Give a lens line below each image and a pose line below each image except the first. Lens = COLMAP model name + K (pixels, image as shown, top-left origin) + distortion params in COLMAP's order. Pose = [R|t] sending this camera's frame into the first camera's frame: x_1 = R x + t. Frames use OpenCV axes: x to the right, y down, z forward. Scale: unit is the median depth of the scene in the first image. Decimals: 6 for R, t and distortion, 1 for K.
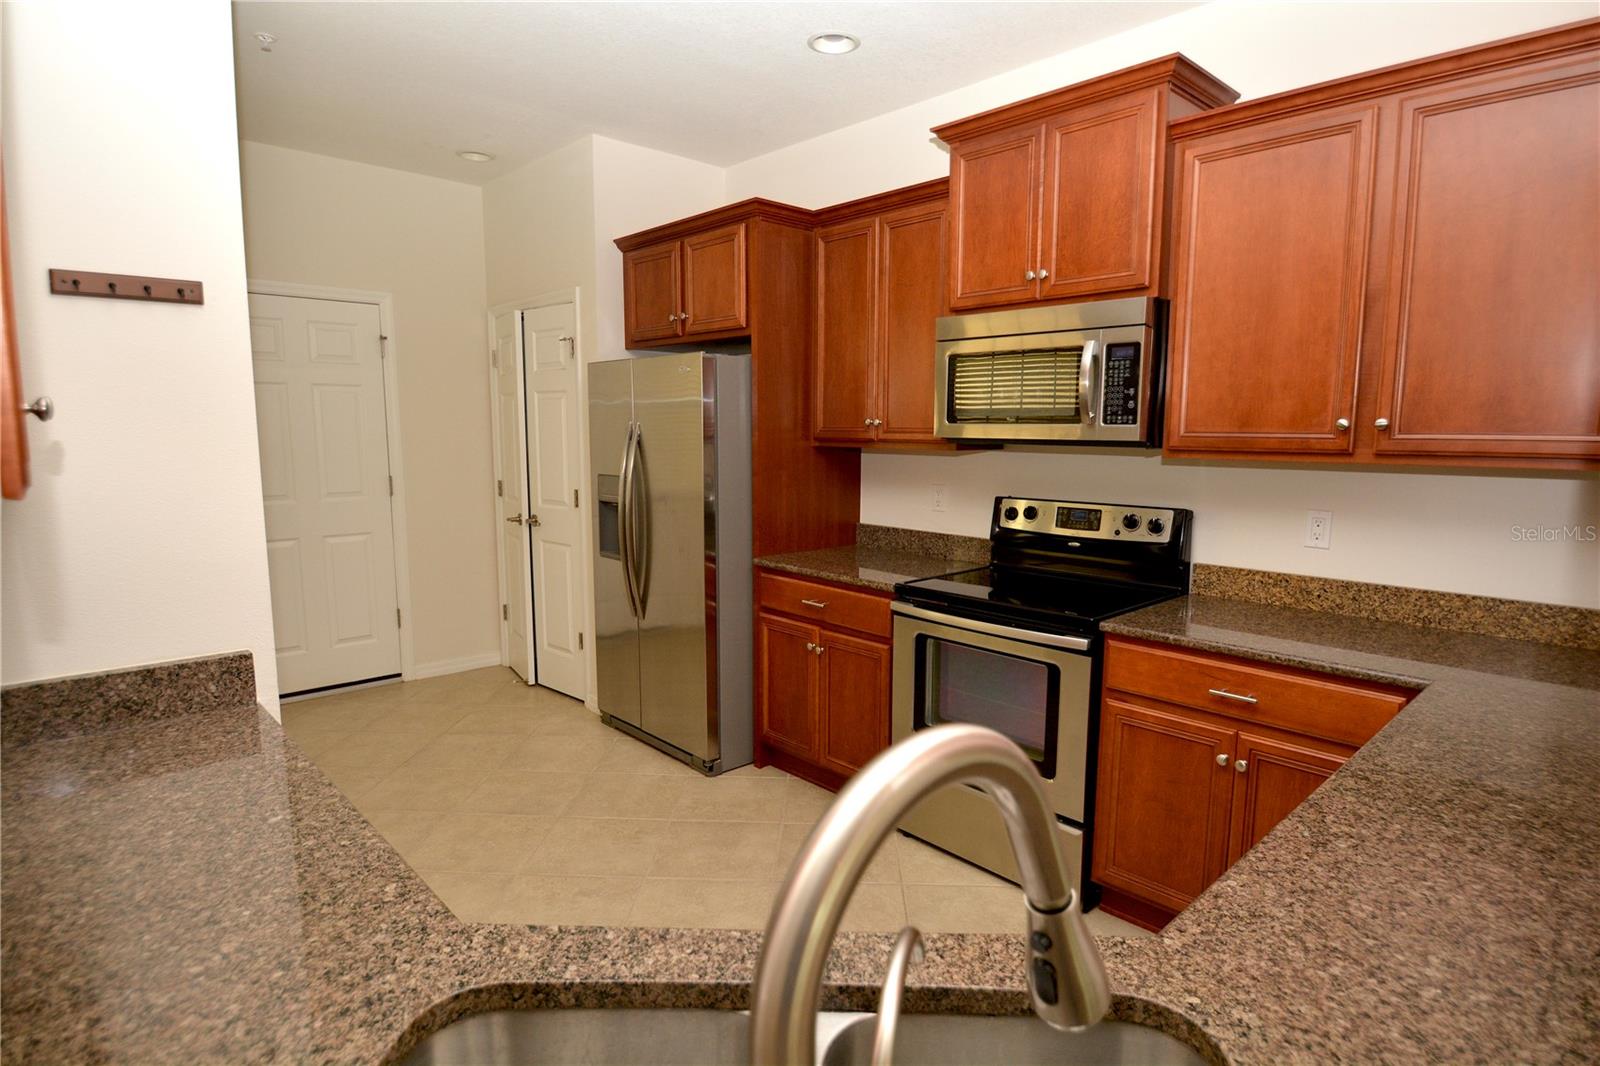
lens RADIAL K [[850.2, 0, 800.0], [0, 850.2, 533.0], [0, 0, 1]] dist [-0.000813, -0.000027]
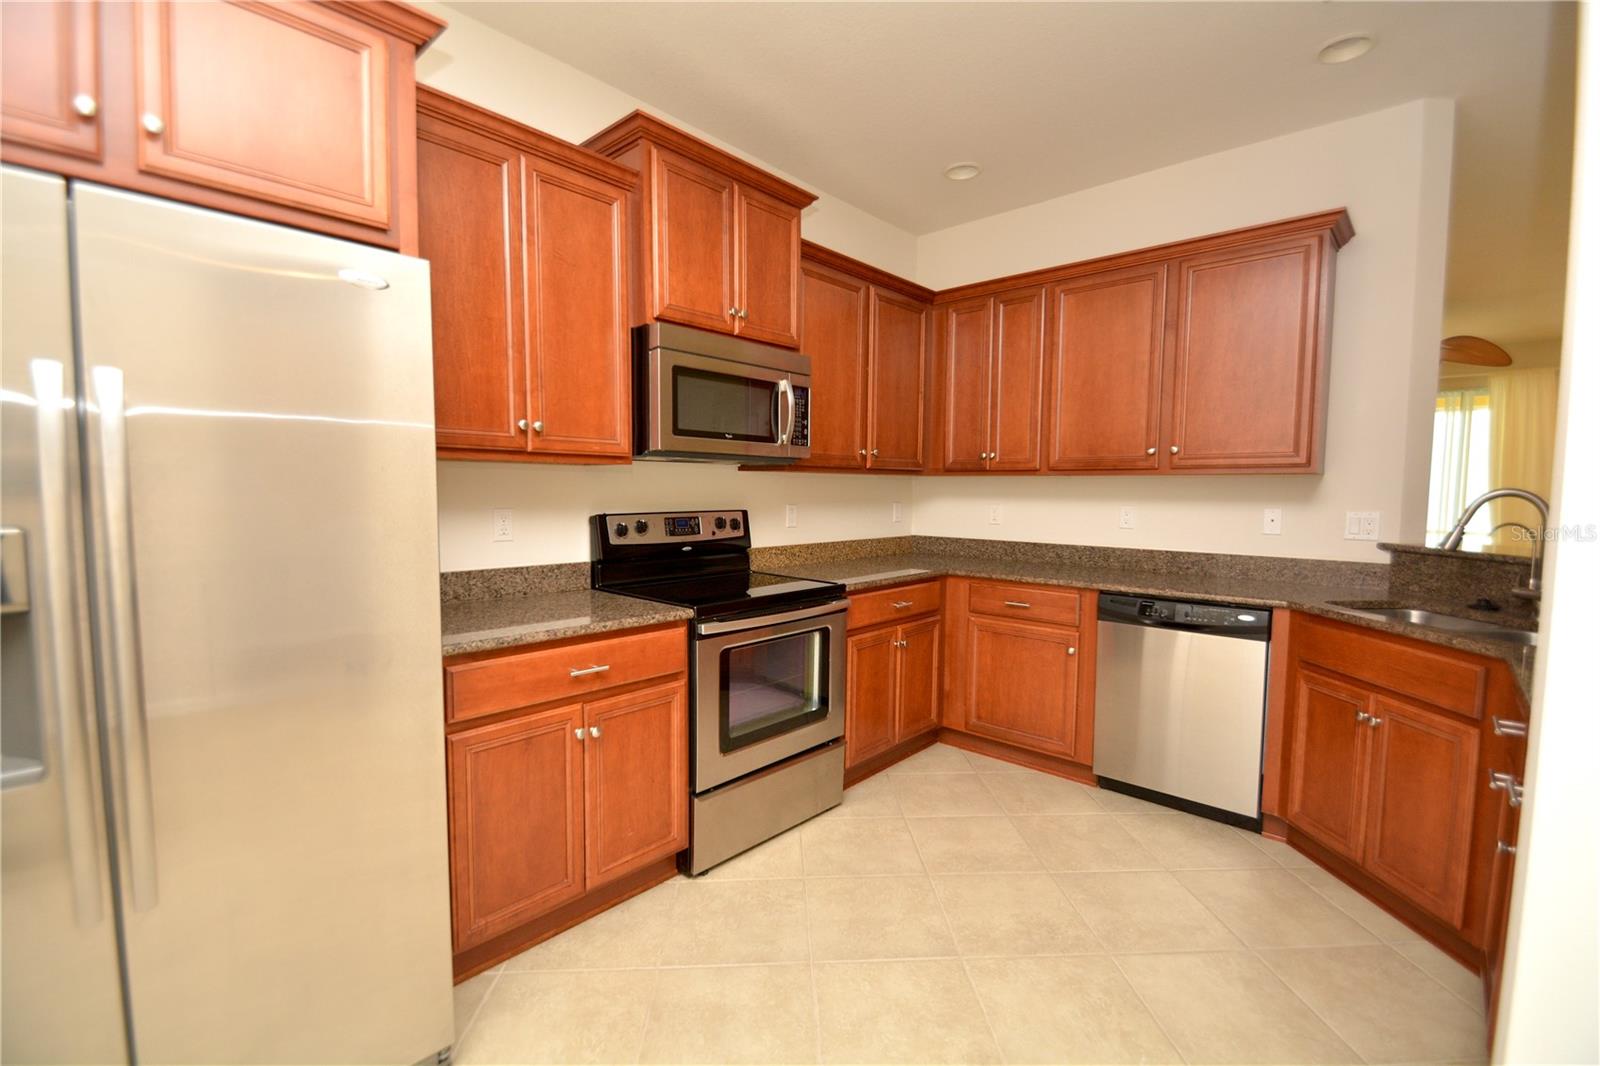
lens RADIAL K [[701.2, 0, 800.0], [0, 701.2, 533.0], [0, 0, 1]] dist [0.000124, -0.000005]
pose [[-0.071332, -0.071516, 0.994886, -0.651767], [0.115855, 0.990081, 0.079478, -0.067640], [-0.990701, 0.120932, -0.062339, 0.939222]]
